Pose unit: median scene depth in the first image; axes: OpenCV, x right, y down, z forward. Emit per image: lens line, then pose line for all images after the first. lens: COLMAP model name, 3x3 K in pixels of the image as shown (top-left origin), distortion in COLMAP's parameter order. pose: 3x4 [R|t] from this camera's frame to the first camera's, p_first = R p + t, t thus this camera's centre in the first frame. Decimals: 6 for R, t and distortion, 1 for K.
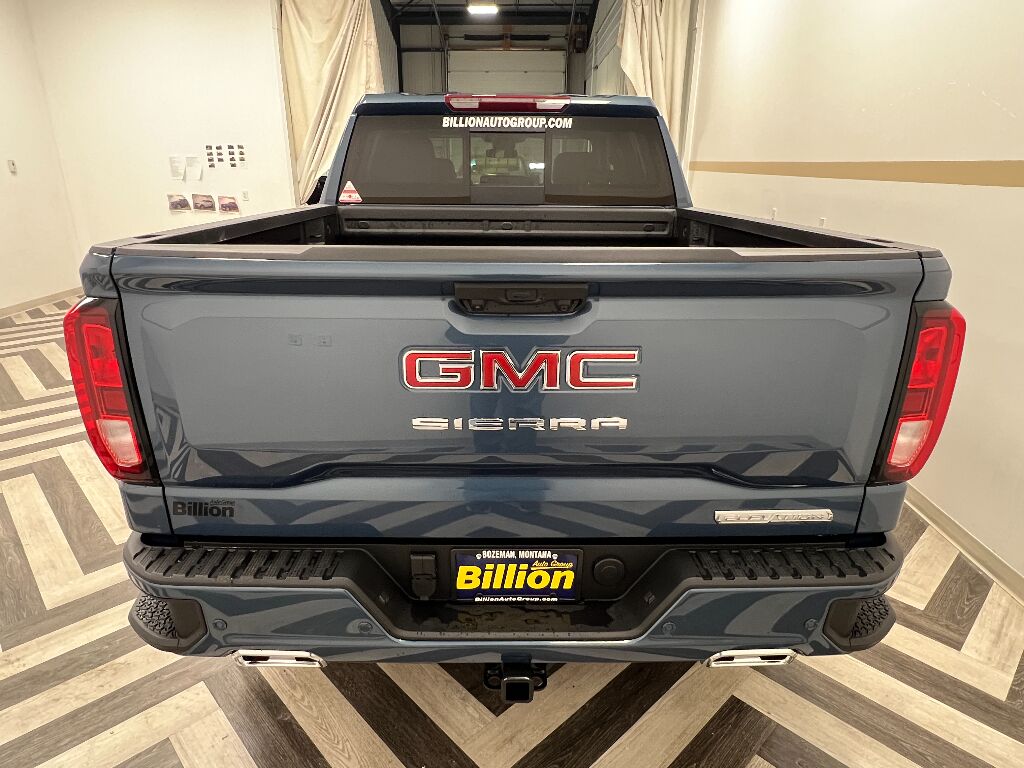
lens RADIAL K [[622.6, 0, 511.2], [0, 622.6, 390.8], [0, 0, 1]] dist [0.003196, 0.000260]
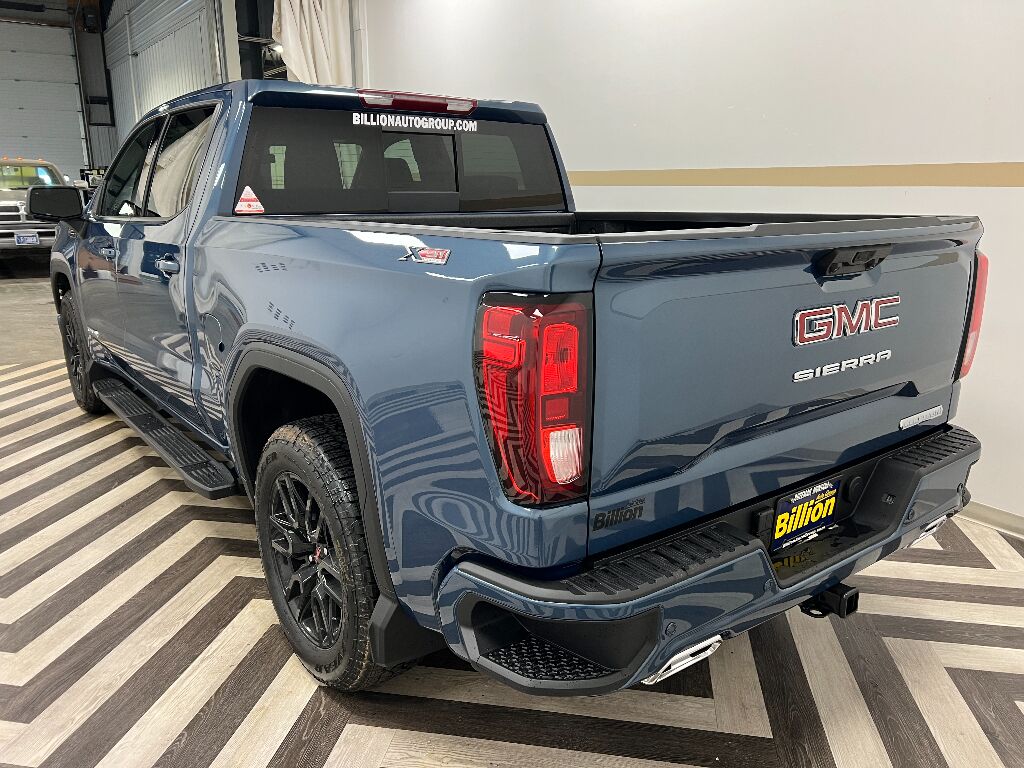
lens RADIAL K [[774.7, 0, 512.0], [0, 774.7, 384.0], [0, 0, 1]] dist [0.064943, -0.074478]
pose [[0.797803, -0.151778, 0.583501, -0.616081], [0.206497, 0.978048, -0.027931, -0.001318], [-0.566453, 0.142775, 0.811632, 0.060755]]
